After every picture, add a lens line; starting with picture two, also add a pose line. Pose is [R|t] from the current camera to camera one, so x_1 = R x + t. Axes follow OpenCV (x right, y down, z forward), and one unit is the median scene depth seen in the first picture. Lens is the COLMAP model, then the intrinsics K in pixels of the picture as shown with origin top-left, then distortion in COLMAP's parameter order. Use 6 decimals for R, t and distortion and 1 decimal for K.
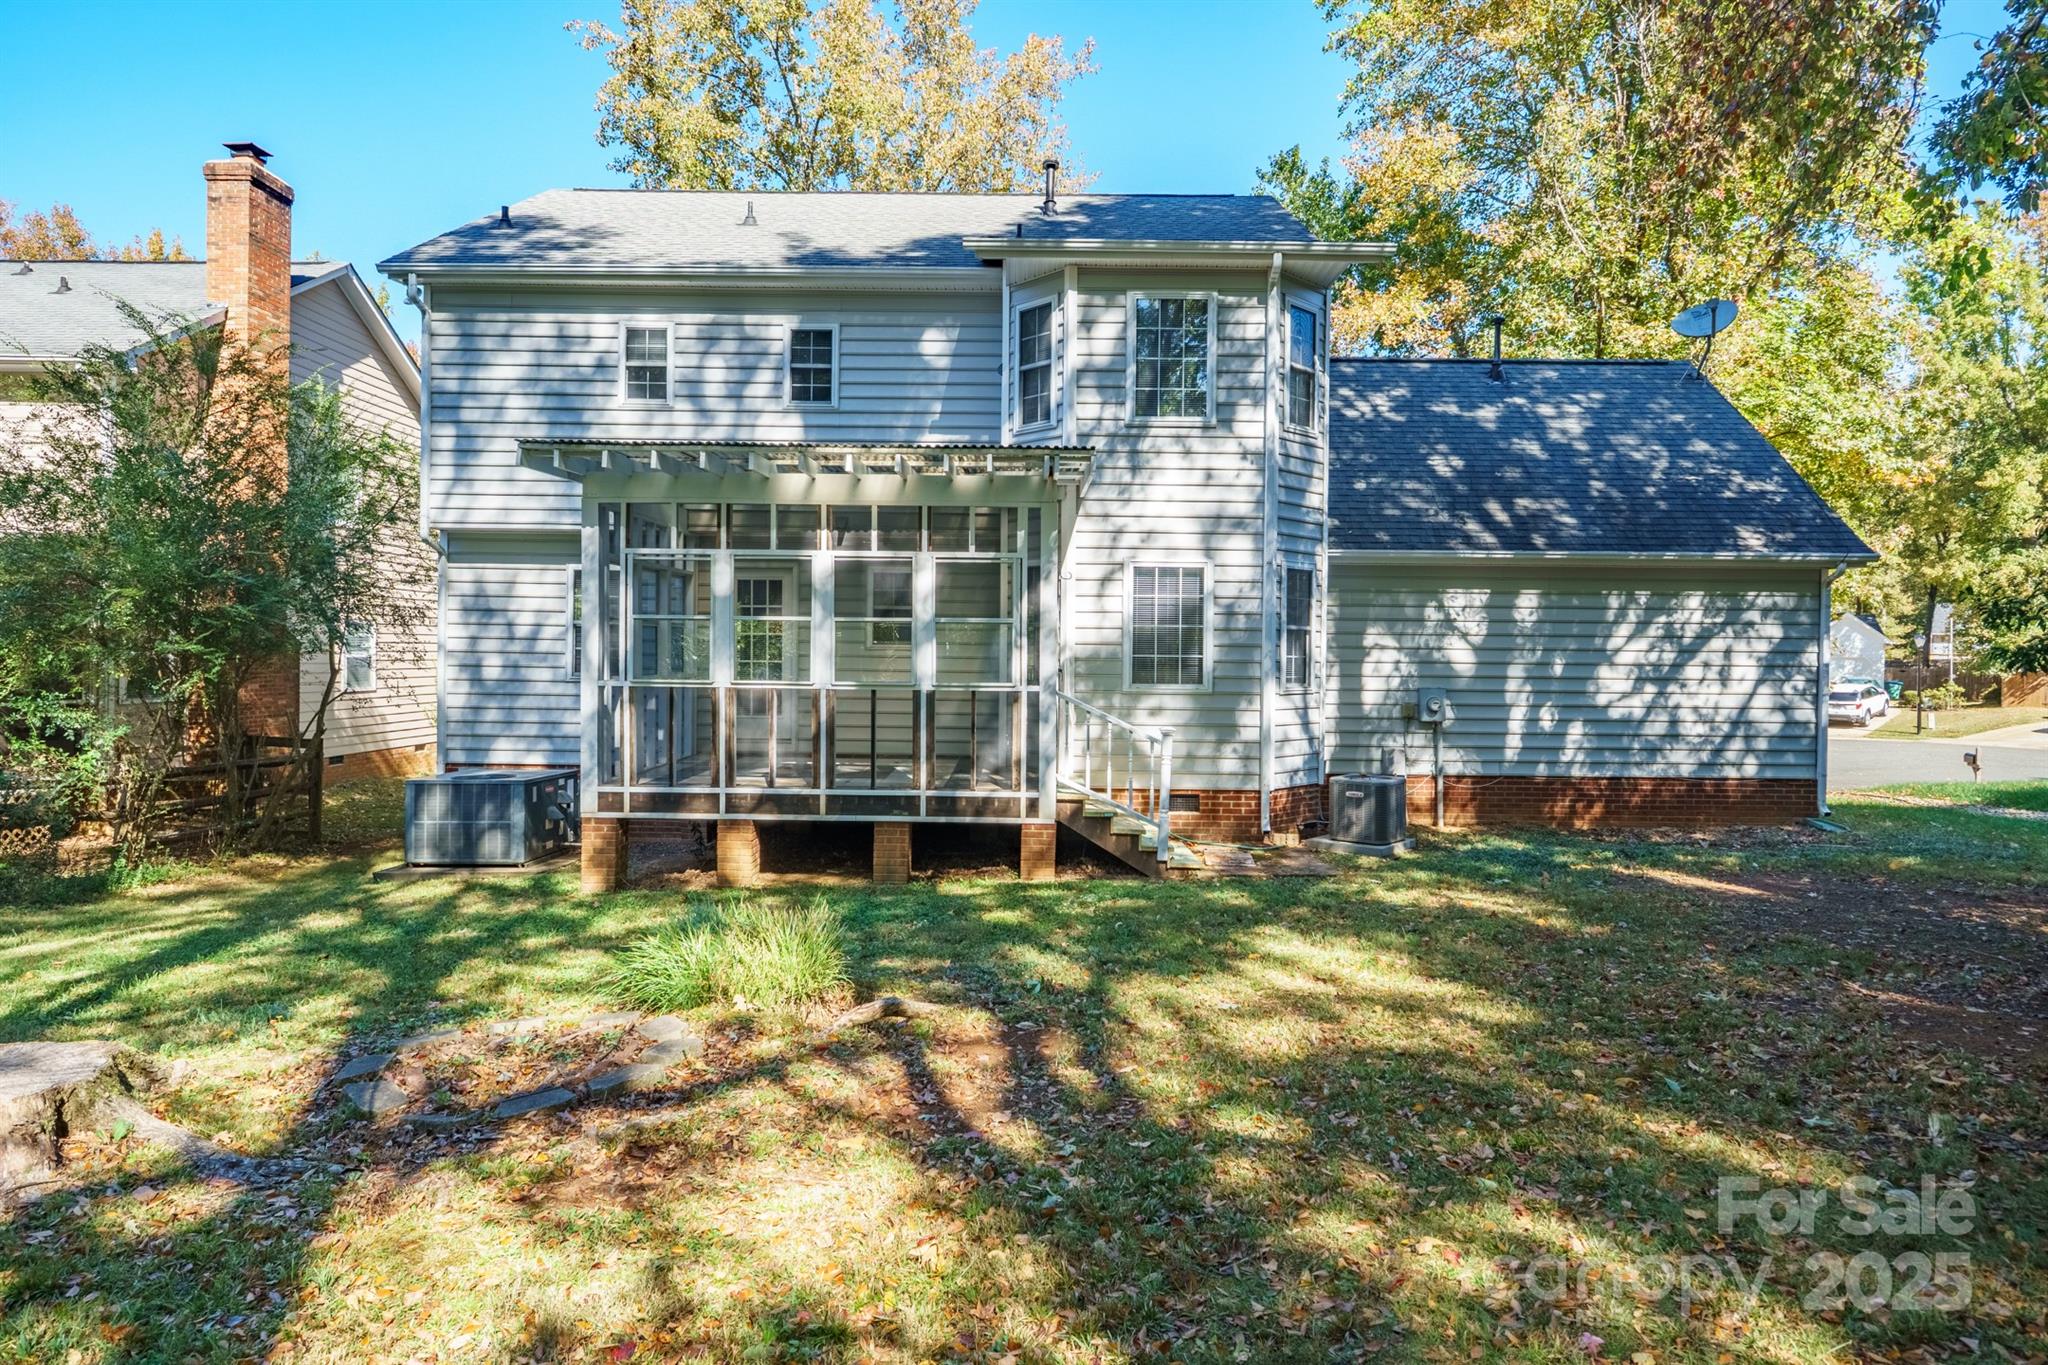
lens RADIAL K [[1031.6, 0, 1024.0], [0, 1031.6, 682.5], [0, 0, 1]] dist [-0.011053, -0.000447]
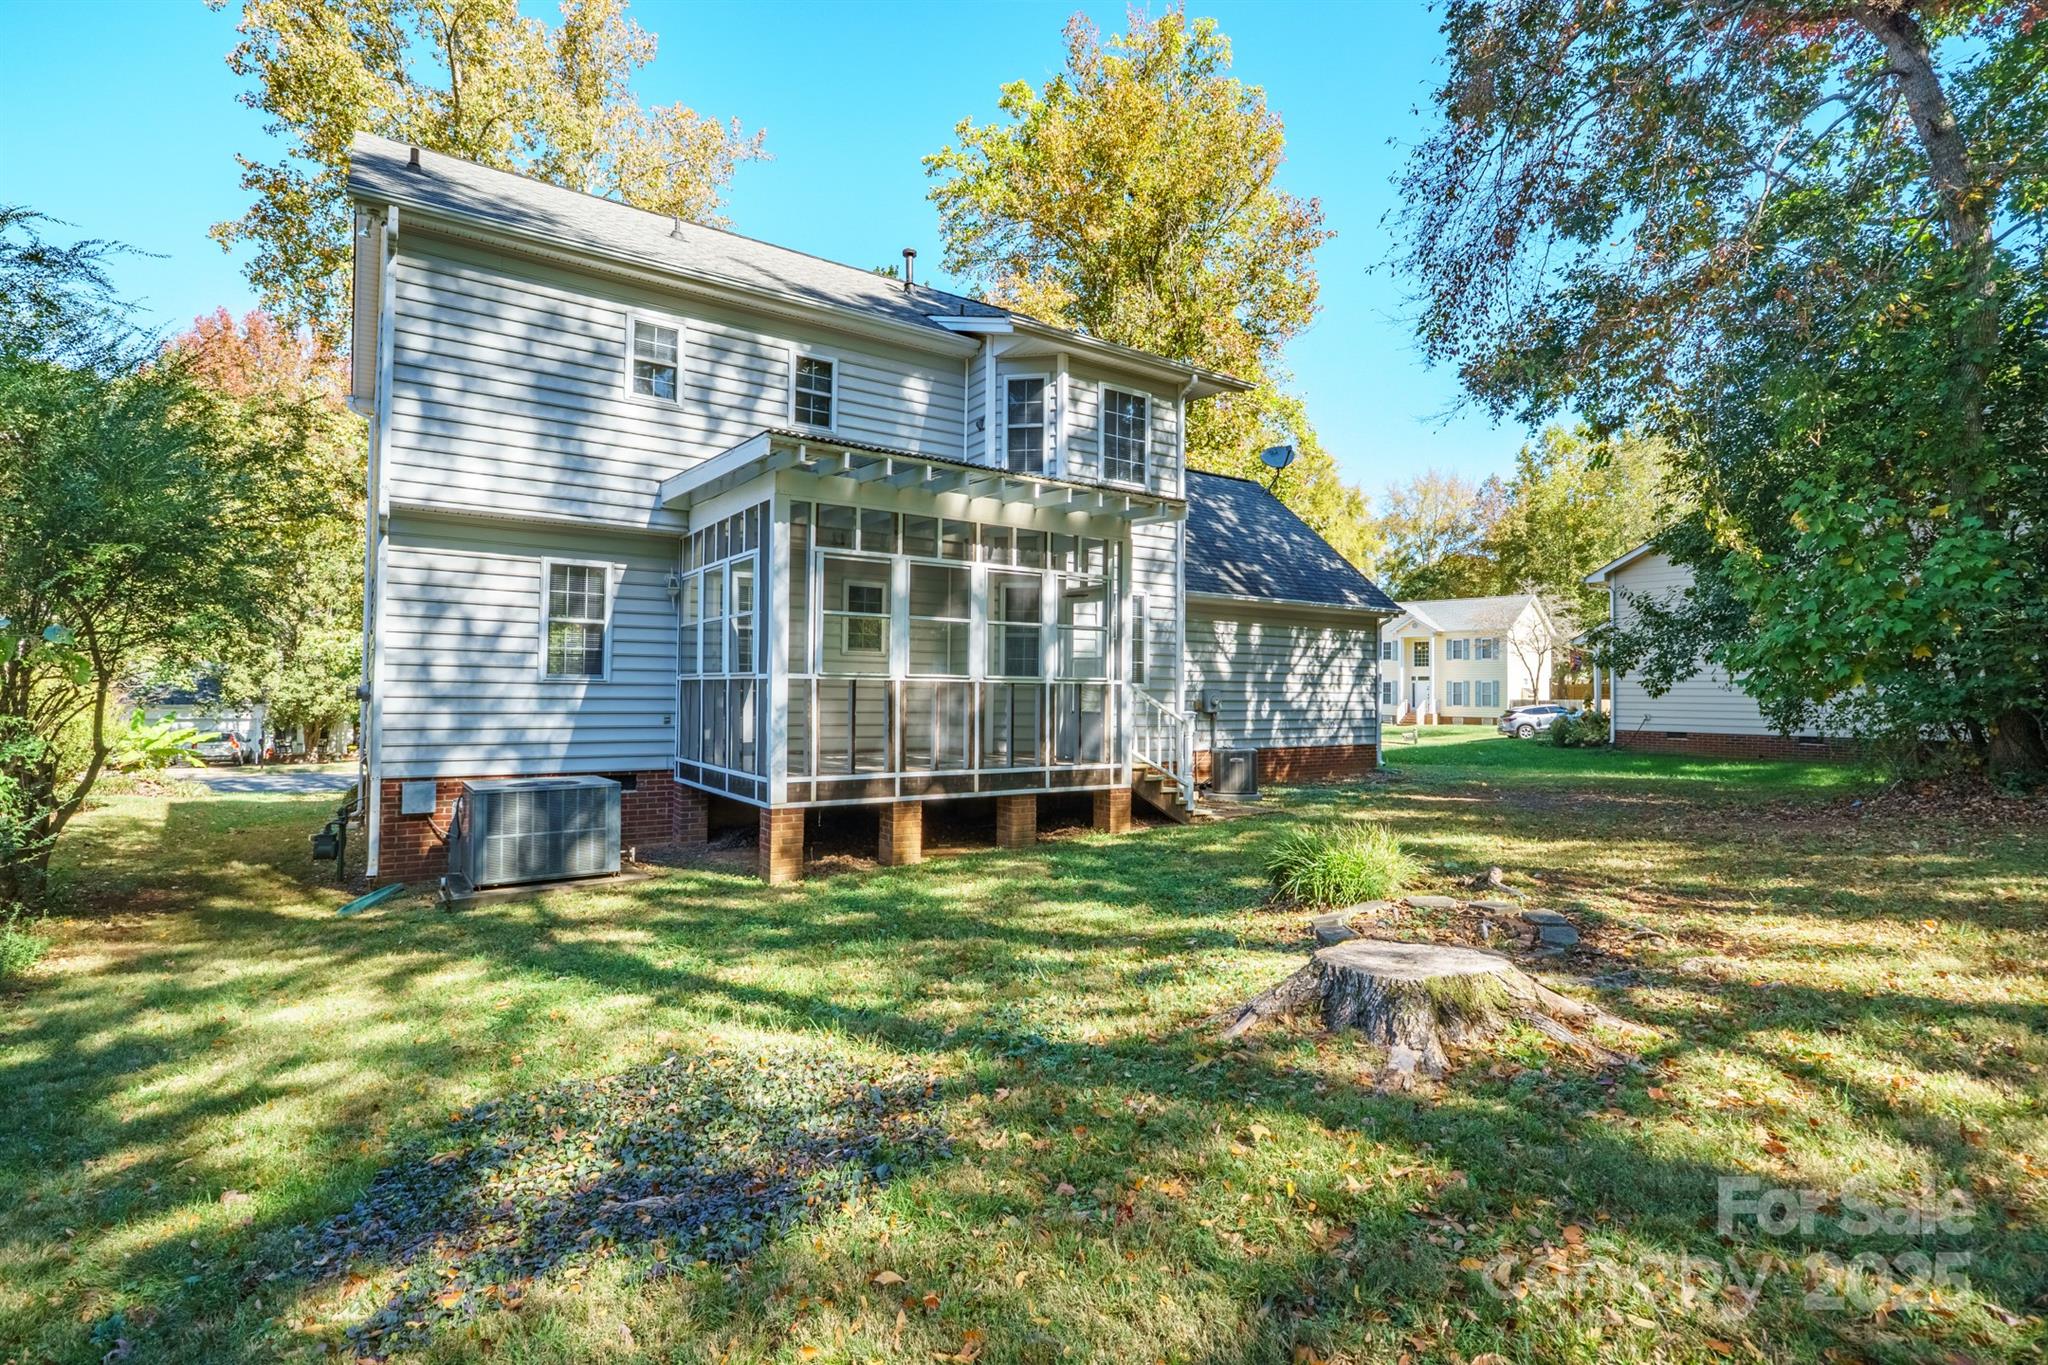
lens RADIAL K [[881.8, 0, 1024.0], [0, 881.8, 682.5], [0, 0, 1]] dist [-0.008198, -0.000349]
pose [[0.848199, 0.001710, 0.529676, -0.514000], [0.012594, 0.999647, -0.023394, 0.023176], [-0.529529, 0.026513, 0.847878, 0.104474]]
